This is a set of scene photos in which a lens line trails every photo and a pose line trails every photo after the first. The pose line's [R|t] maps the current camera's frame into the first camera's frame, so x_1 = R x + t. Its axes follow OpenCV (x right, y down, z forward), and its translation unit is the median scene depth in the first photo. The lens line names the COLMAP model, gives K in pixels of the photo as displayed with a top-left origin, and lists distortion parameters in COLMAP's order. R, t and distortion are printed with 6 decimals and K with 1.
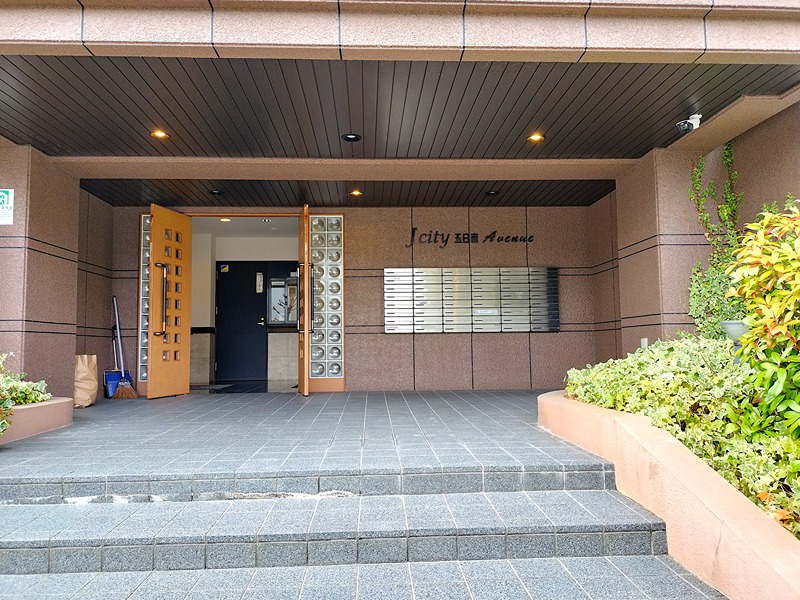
lens RADIAL K [[627.8, 0, 399.9], [0, 627.8, 299.6], [0, 0, 1]] dist [0.009289, 0.000400]
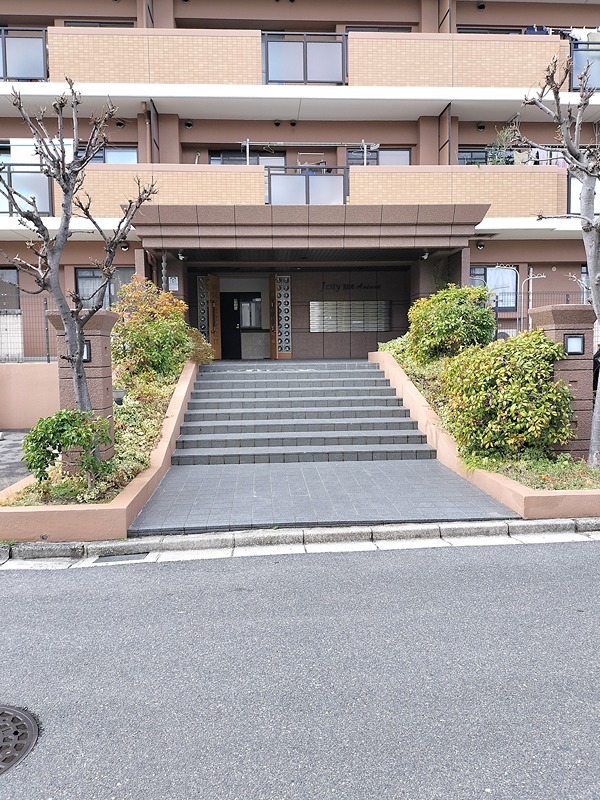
lens RADIAL K [[627.8, 0, 302.6], [0, 627.8, 400.3], [0, 0, 1]] dist [0.009289, 0.000400]
pose [[0.999977, -0.000355, -0.006804, -0.035552], [0.001407, 0.987869, 0.155281, -0.049611], [0.006667, -0.155287, 0.987847, -1.160877]]
